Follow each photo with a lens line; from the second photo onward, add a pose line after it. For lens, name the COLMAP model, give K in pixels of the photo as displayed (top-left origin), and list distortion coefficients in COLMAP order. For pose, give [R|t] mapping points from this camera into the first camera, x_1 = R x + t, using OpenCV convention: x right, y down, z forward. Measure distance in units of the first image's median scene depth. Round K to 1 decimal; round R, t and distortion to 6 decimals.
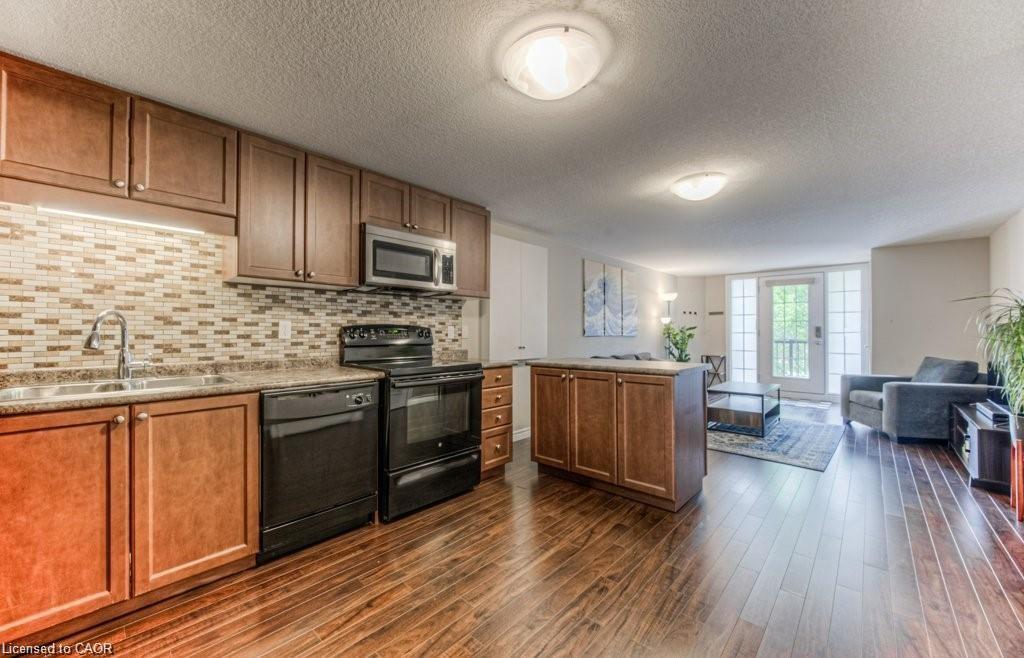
lens RADIAL K [[391.7, 0, 496.4], [0, 391.7, 329.0], [0, 0, 1]] dist [-0.002613, -0.001784]
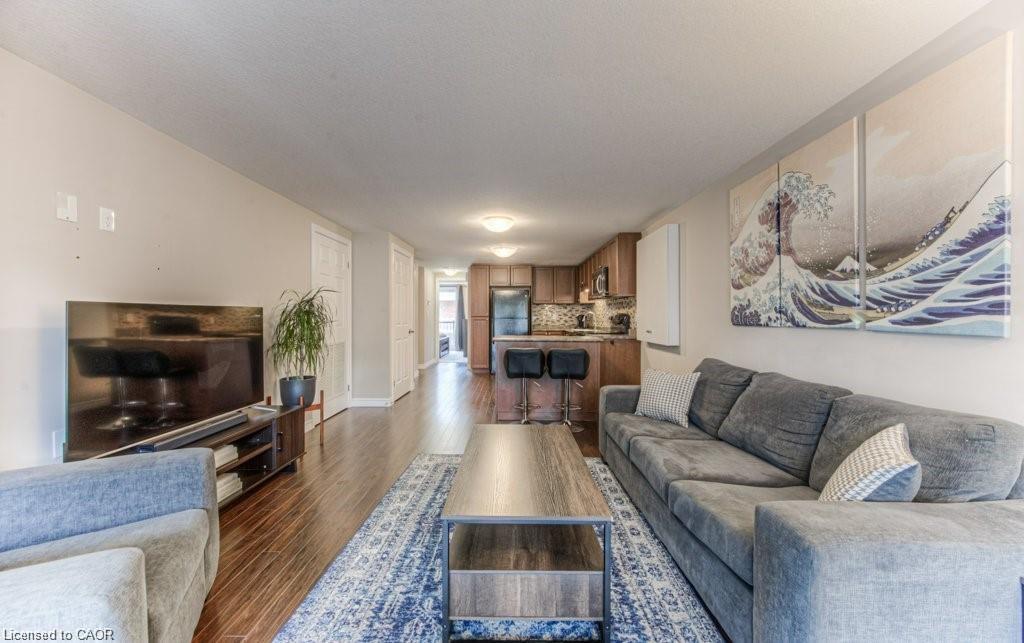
lens RADIAL K [[378.6, 0, 512.3], [0, 378.6, 315.9], [0, 0, 1]] dist [-0.006092, -0.000818]
pose [[-0.724014, -0.003356, -0.689777, 1.450712], [0.004622, 0.999942, -0.009717, 0.016709], [0.689770, -0.010223, -0.723956, 2.036164]]
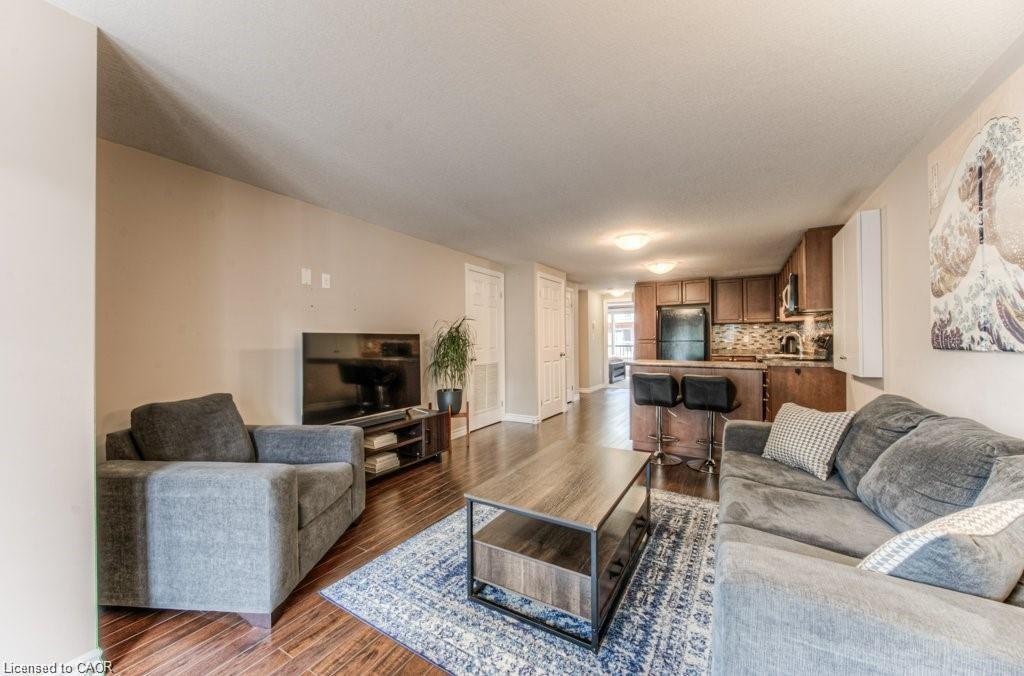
lens RADIAL K [[396.9, 0, 487.4], [0, 396.9, 340.7], [0, 0, 1]] dist [-0.006407, -0.000048]
pose [[-0.979715, 0.005317, -0.200328, 1.295907], [0.007373, 0.999928, -0.009520, 0.019712], [0.200263, -0.010803, -0.979683, 2.246793]]
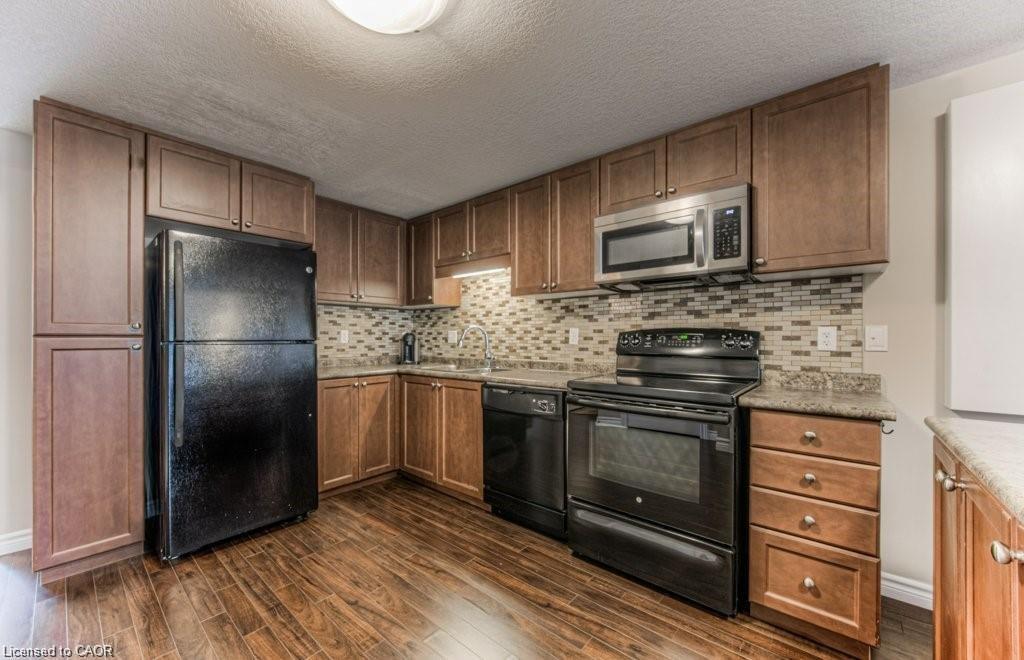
lens RADIAL K [[391.7, 0, 494.7], [0, 391.7, 337.9], [0, 0, 1]] dist [-0.002613, -0.001784]
pose [[0.035387, -0.001575, -0.999372, 0.470255], [0.008128, 0.999966, -0.001288, 0.005384], [0.999341, -0.008077, 0.035399, 0.624392]]
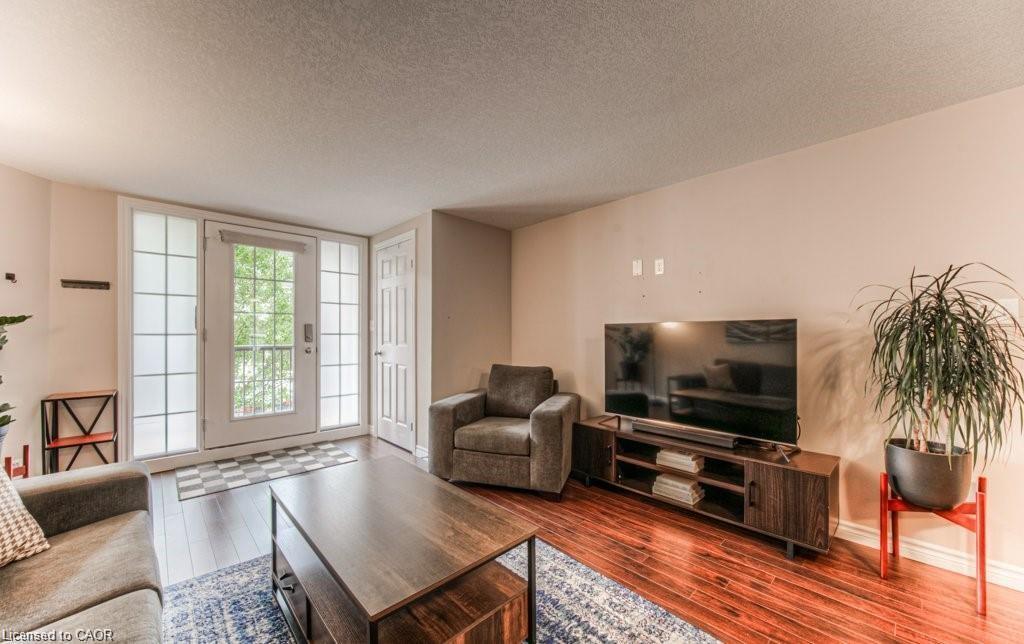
lens RADIAL K [[378.6, 0, 513.6], [0, 378.6, 333.0], [0, 0, 1]] dist [-0.006092, -0.000818]
pose [[0.046318, -0.000156, 0.998927, 0.532337], [-0.006995, 0.999975, 0.000481, 0.012920], [-0.998902, -0.007010, 0.046316, 1.418801]]
